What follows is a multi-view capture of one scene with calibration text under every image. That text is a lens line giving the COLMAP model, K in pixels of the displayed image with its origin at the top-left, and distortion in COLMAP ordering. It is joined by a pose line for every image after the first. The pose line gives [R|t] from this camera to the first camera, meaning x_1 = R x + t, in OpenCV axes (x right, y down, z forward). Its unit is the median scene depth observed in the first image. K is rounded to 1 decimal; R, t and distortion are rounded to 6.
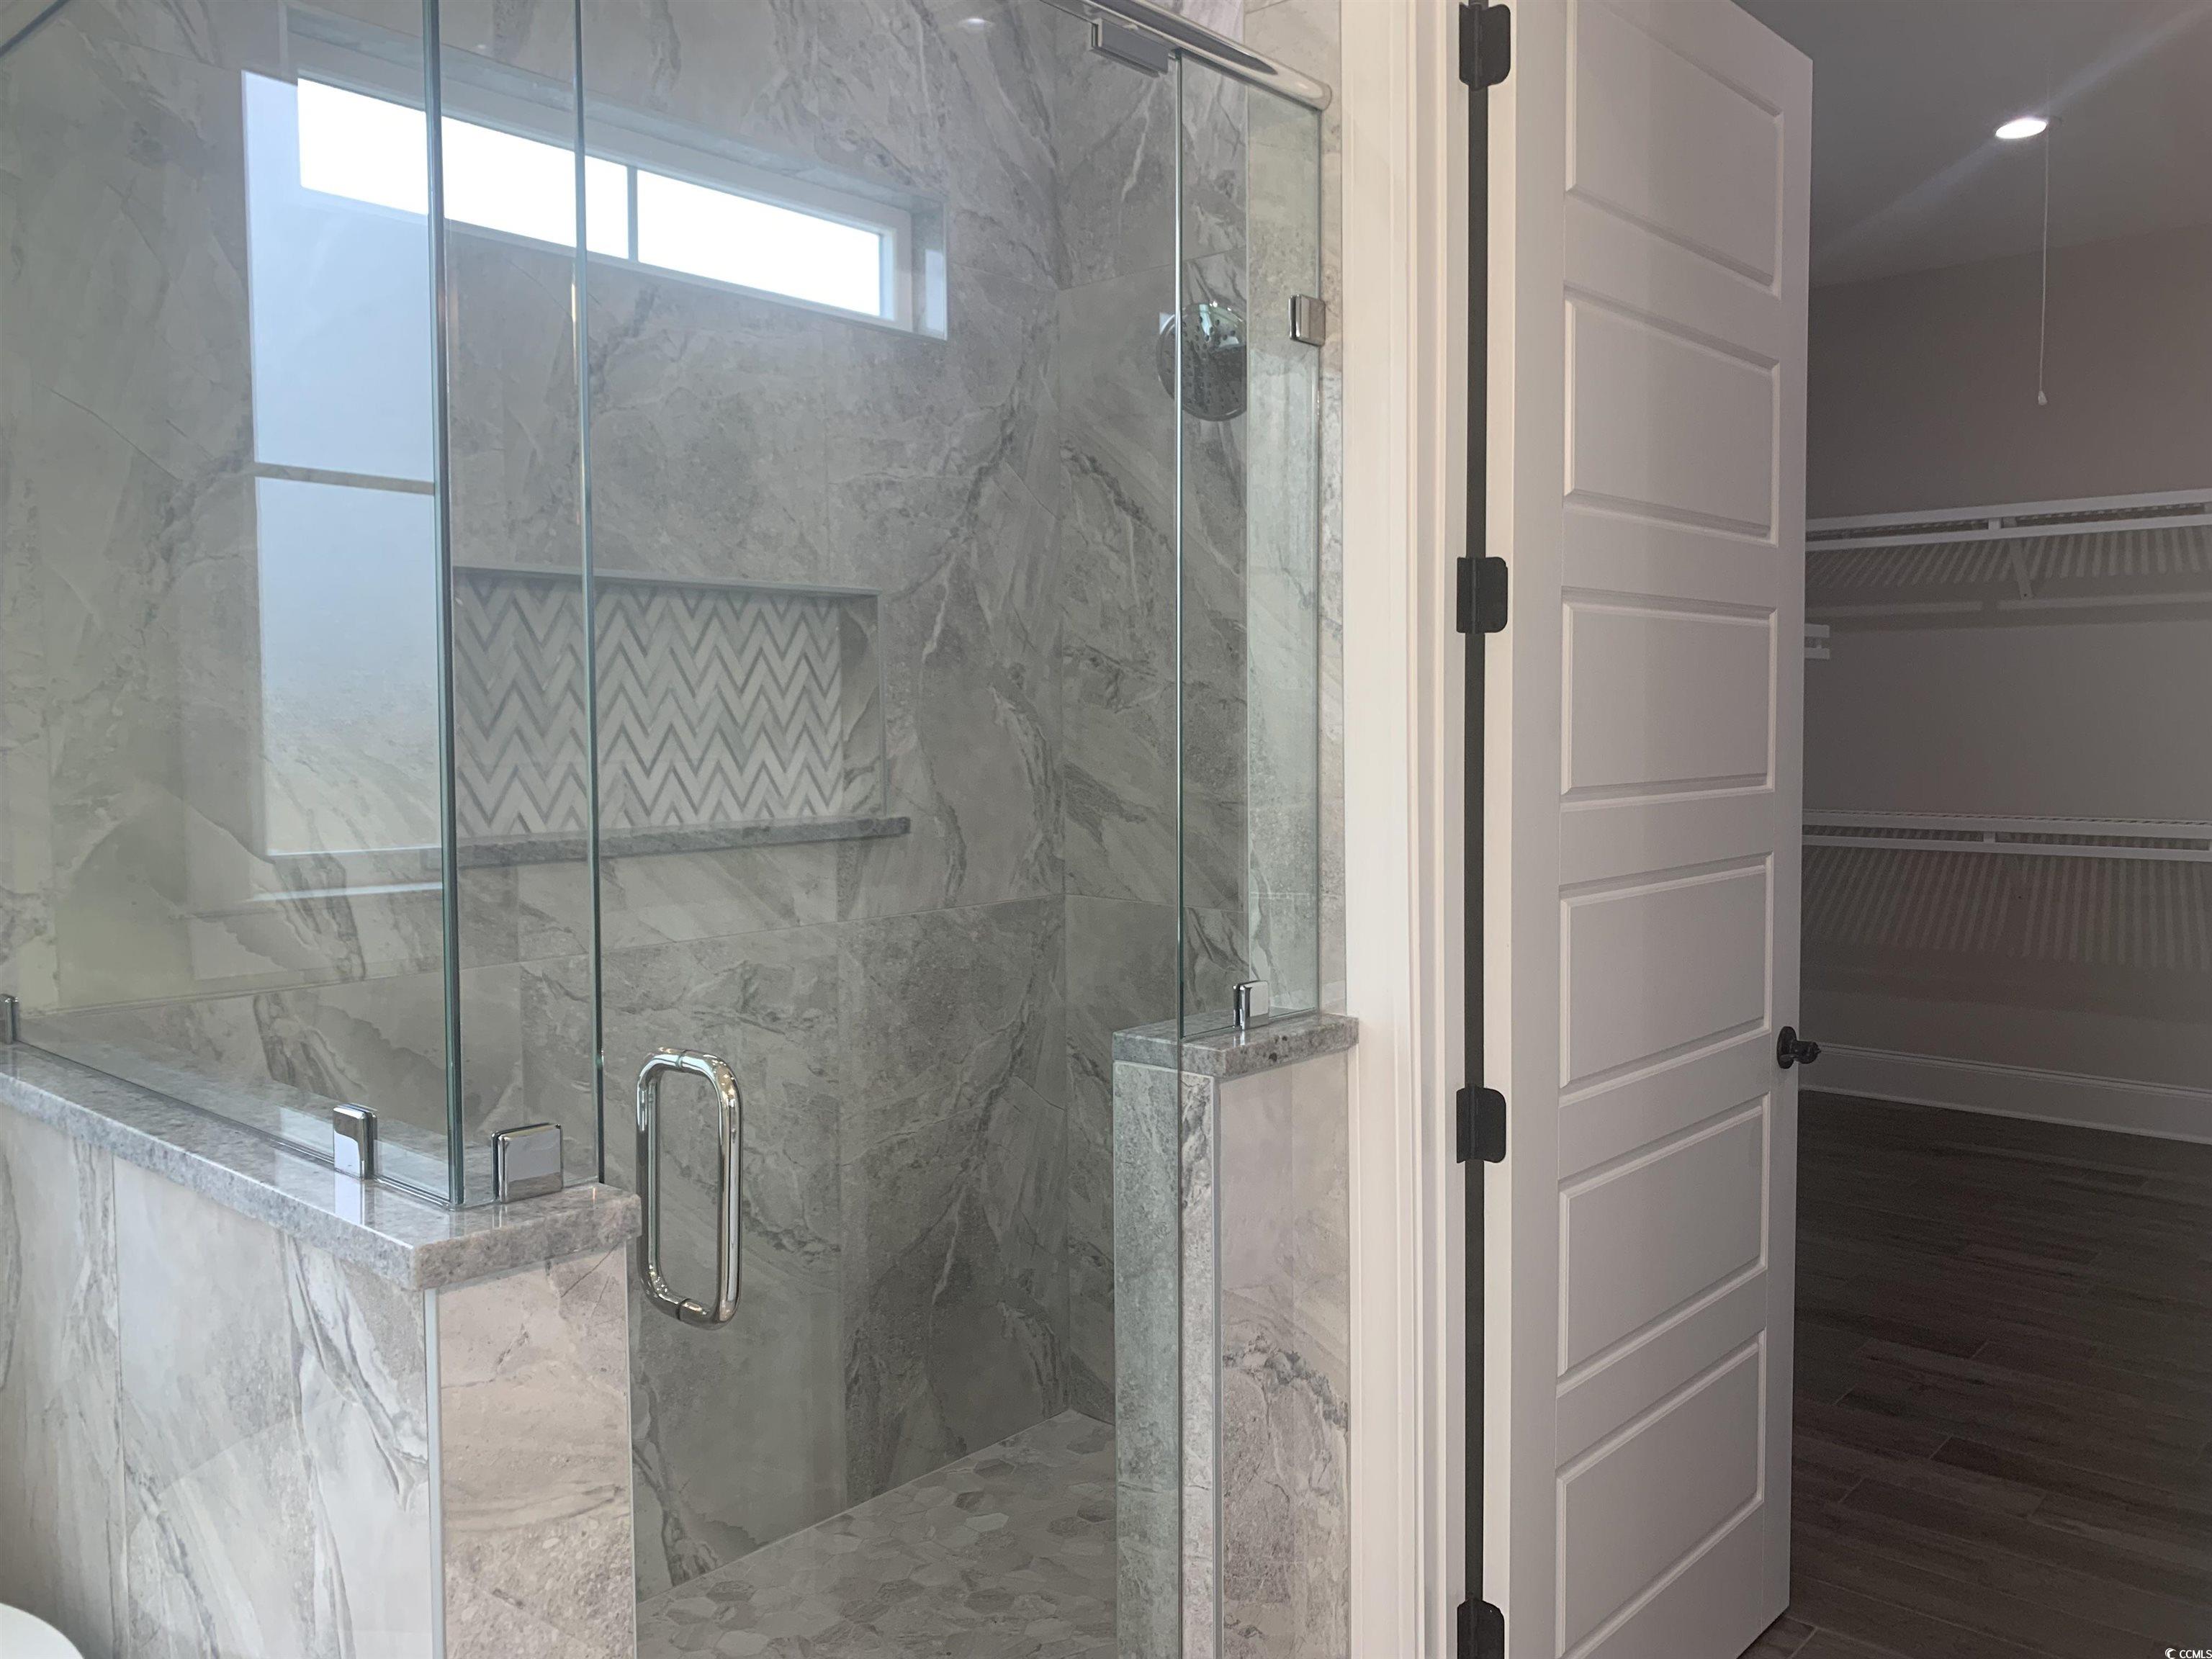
lens RADIAL K [[1702.1, 0, 1108.2], [0, 1702.1, 819.8], [0, 0, 1]] dist [0.004650, -0.009483]
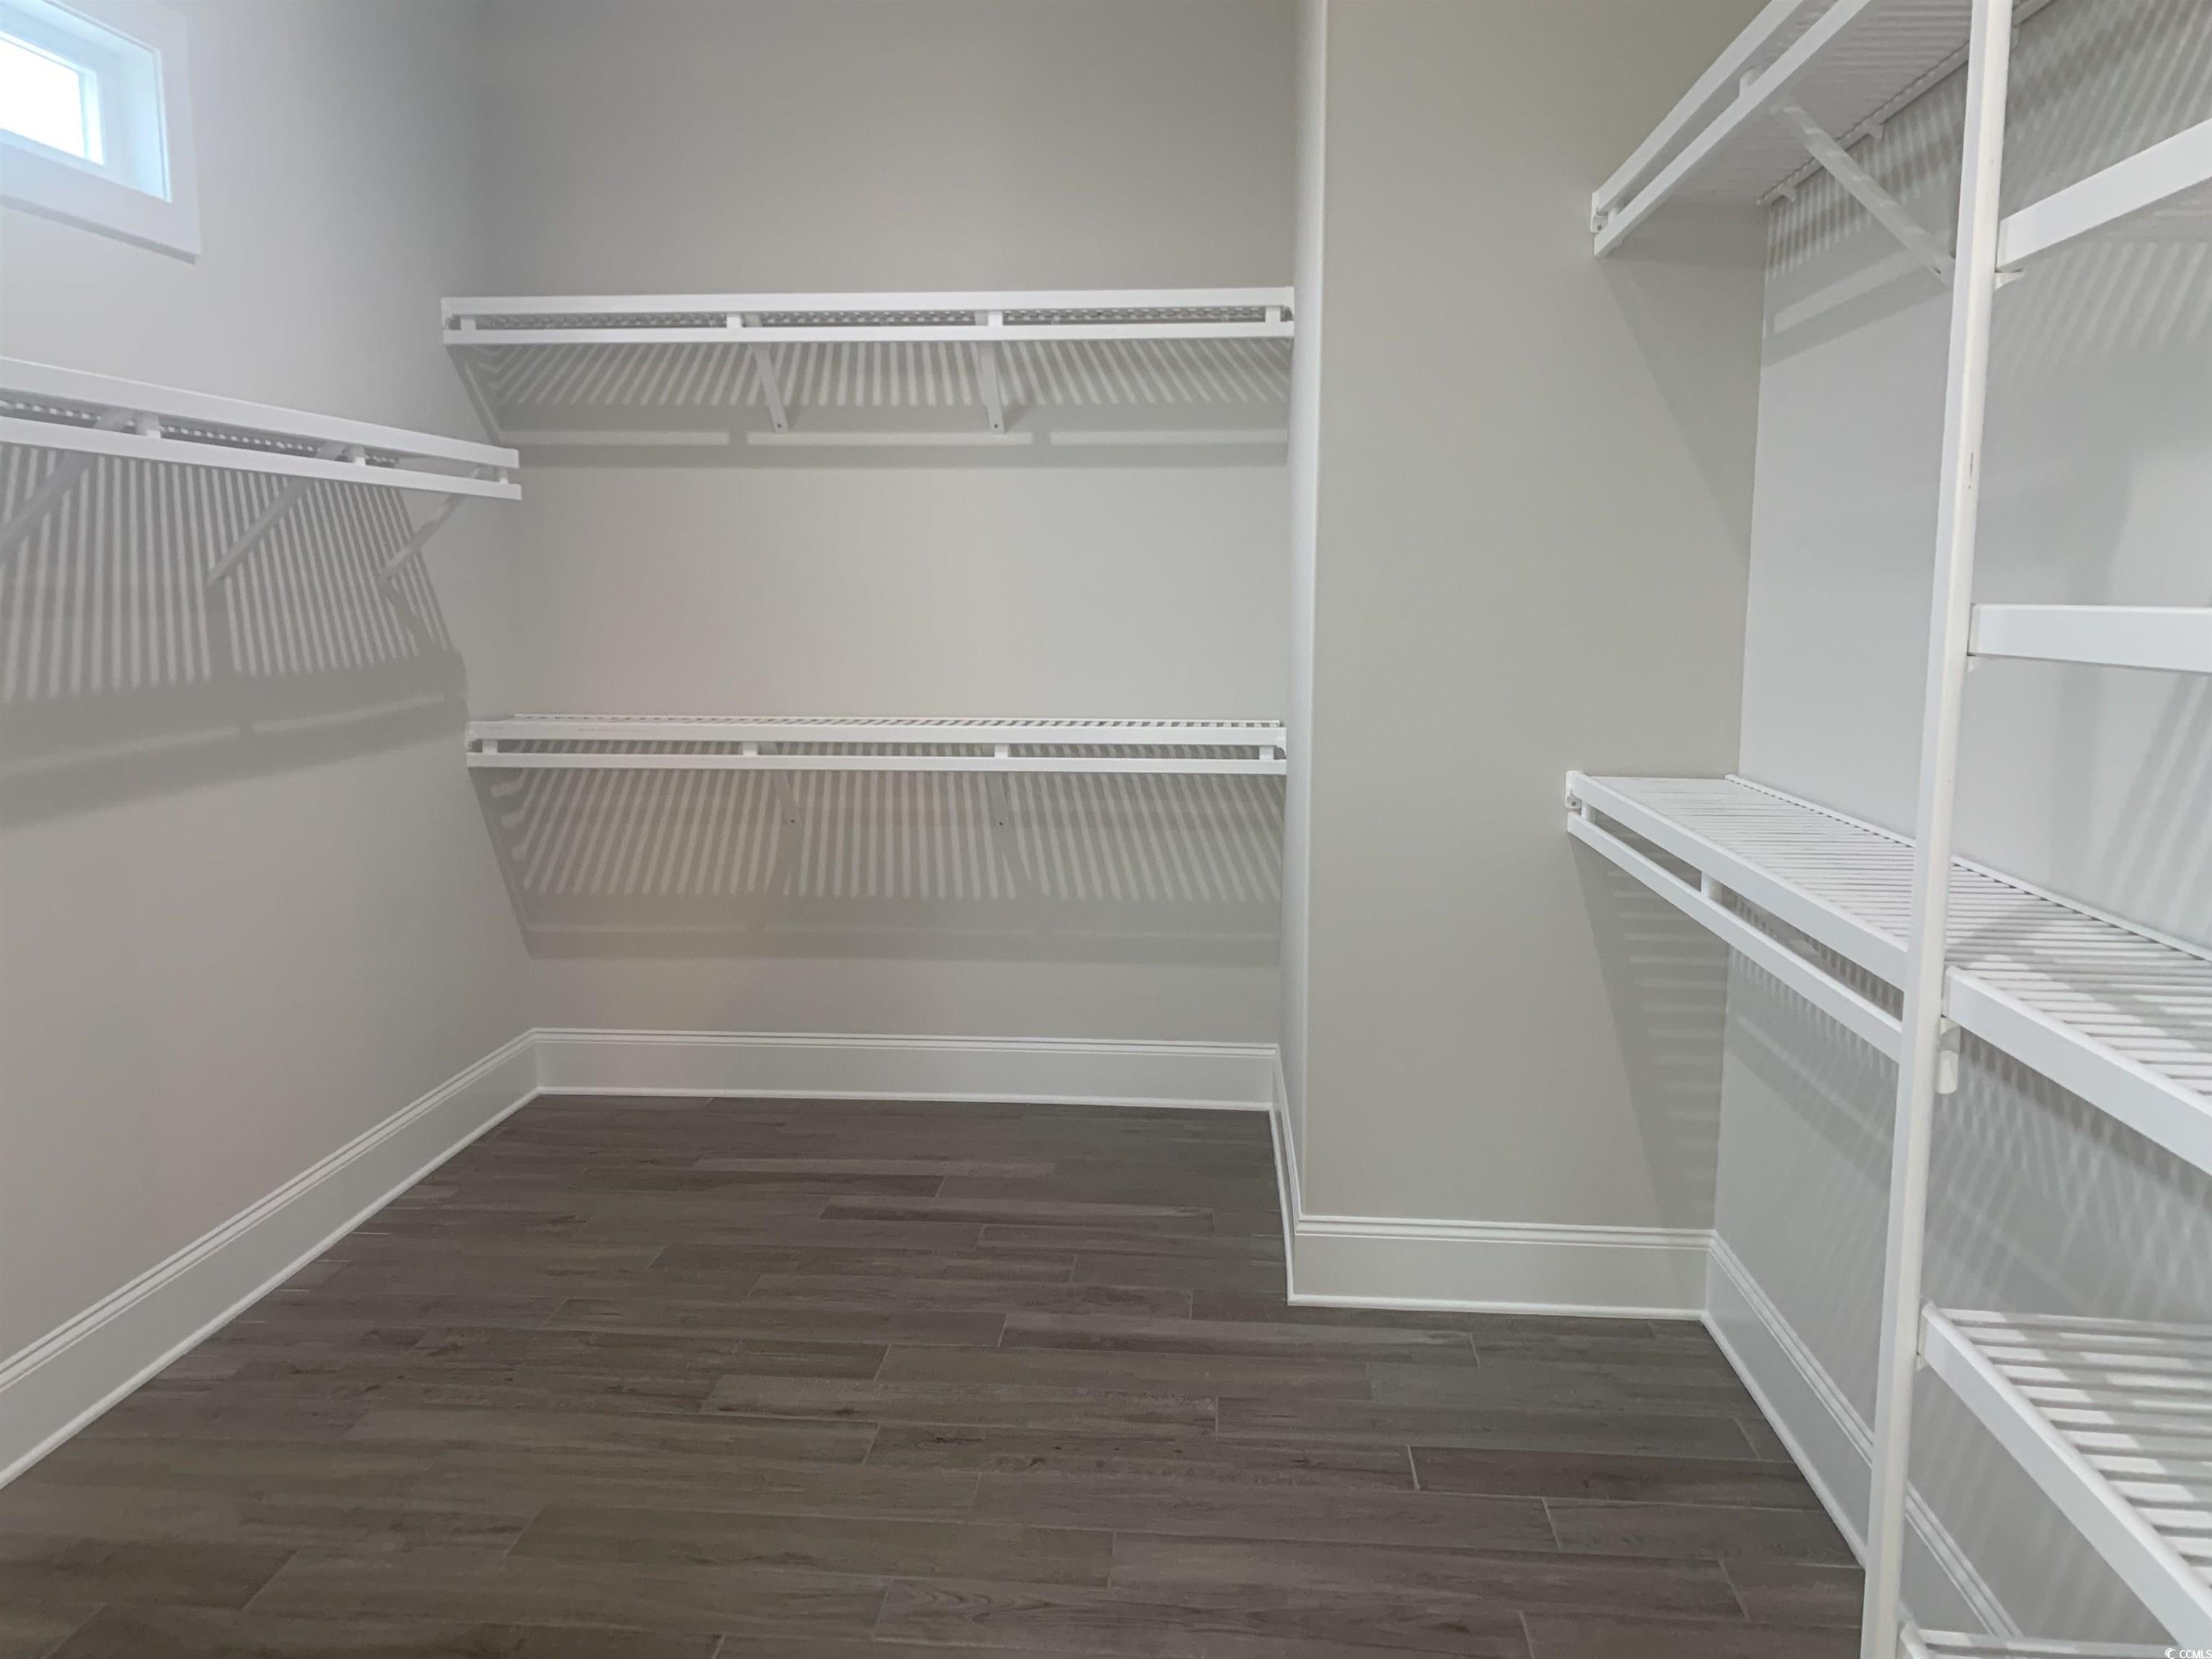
lens RADIAL K [[1702.1, 0, 1103.0], [0, 1702.1, 826.3], [0, 0, 1]] dist [0.004650, -0.009483]
pose [[0.796975, -0.068337, 0.600134, 0.188026], [0.024928, 0.996454, 0.080362, -0.012883], [-0.603498, -0.049087, 0.795852, 0.304758]]
